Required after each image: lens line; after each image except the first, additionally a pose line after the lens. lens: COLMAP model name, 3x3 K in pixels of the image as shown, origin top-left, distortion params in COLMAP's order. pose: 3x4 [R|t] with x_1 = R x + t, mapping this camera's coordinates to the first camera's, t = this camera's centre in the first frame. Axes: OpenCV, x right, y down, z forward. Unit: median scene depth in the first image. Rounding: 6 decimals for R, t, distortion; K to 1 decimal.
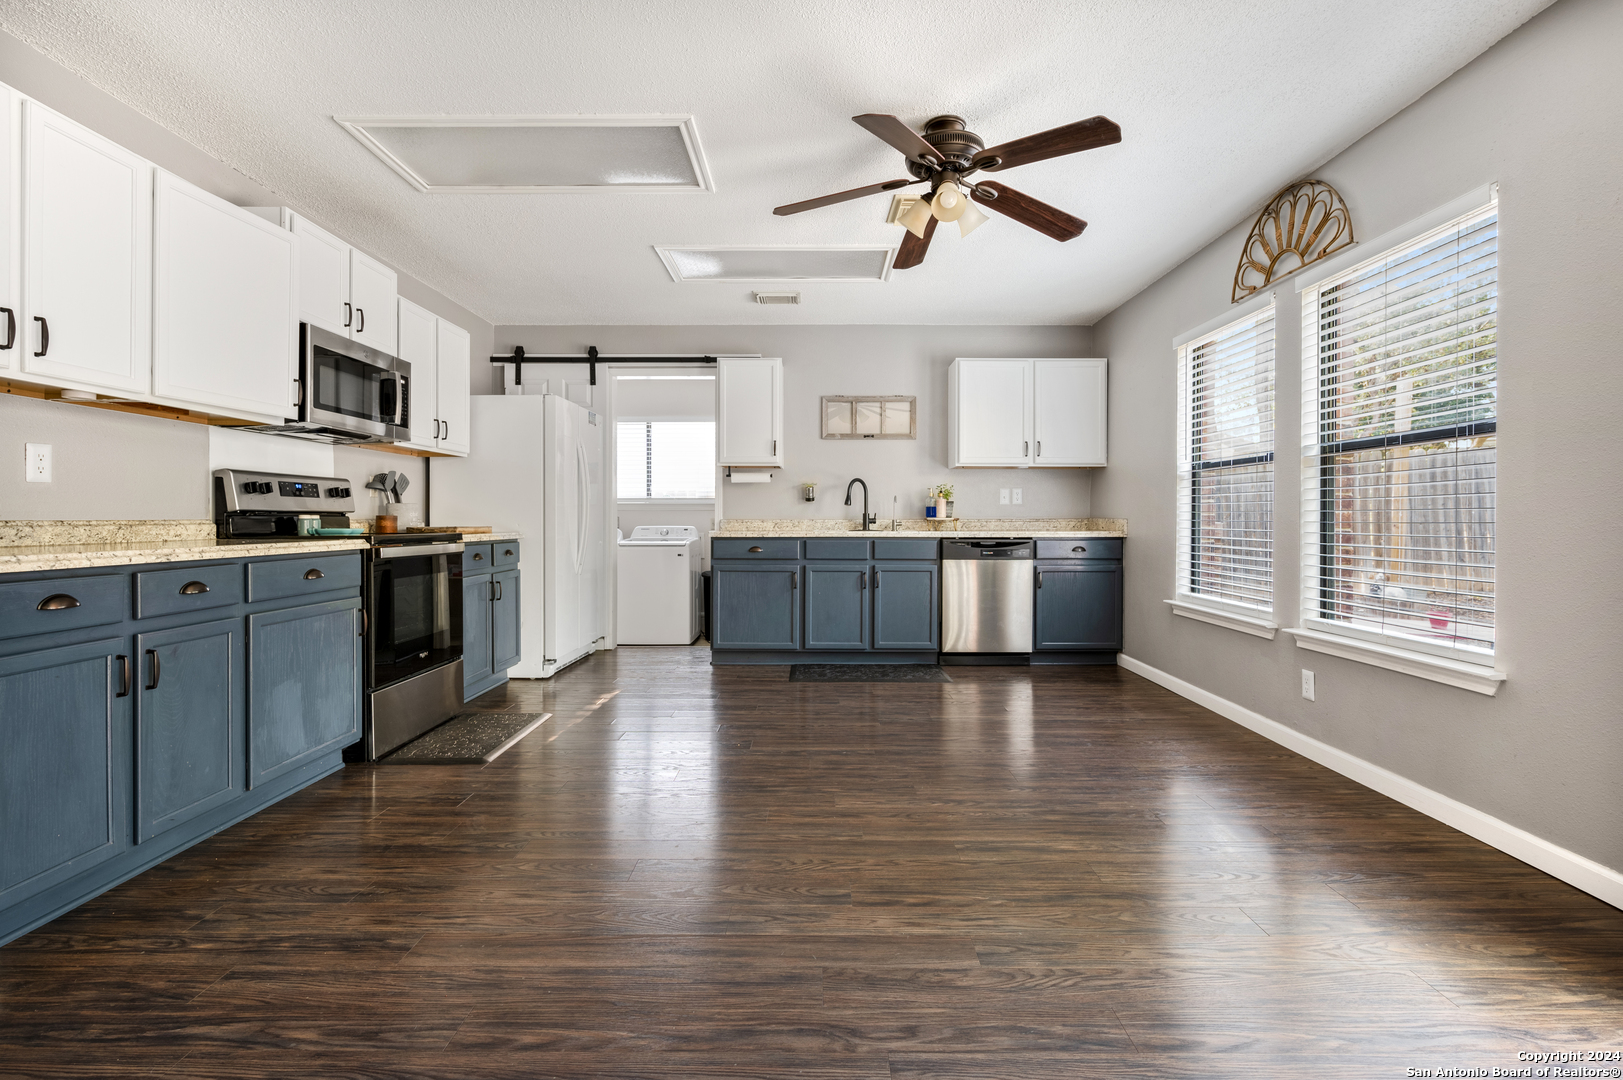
lens RADIAL K [[742.9, 0, 809.1], [0, 742.9, 528.7], [0, 0, 1]] dist [-0.002227, 0.001395]
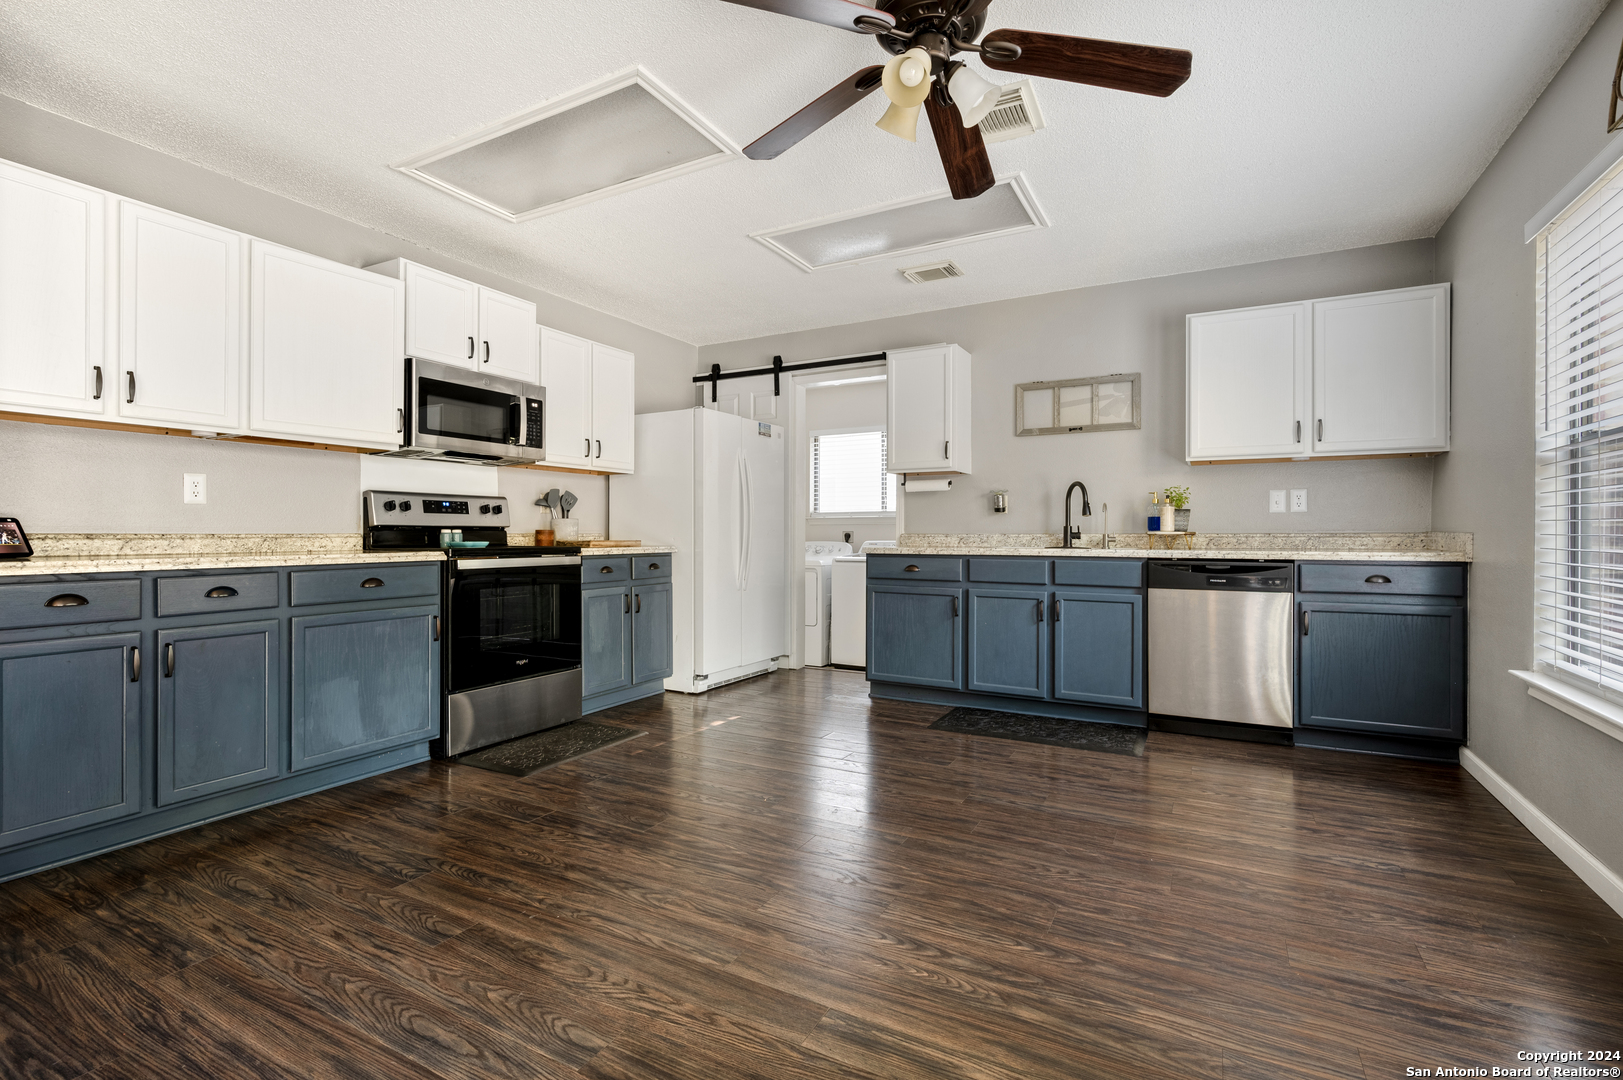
lens RADIAL K [[742.9, 0, 809.1], [0, 742.9, 538.2], [0, 0, 1]] dist [-0.002227, 0.001395]
pose [[0.878359, 0.002720, -0.477993, 0.276082], [-0.006222, 0.999964, -0.005743, -0.001845], [0.477961, 0.008019, 0.878345, 0.218655]]
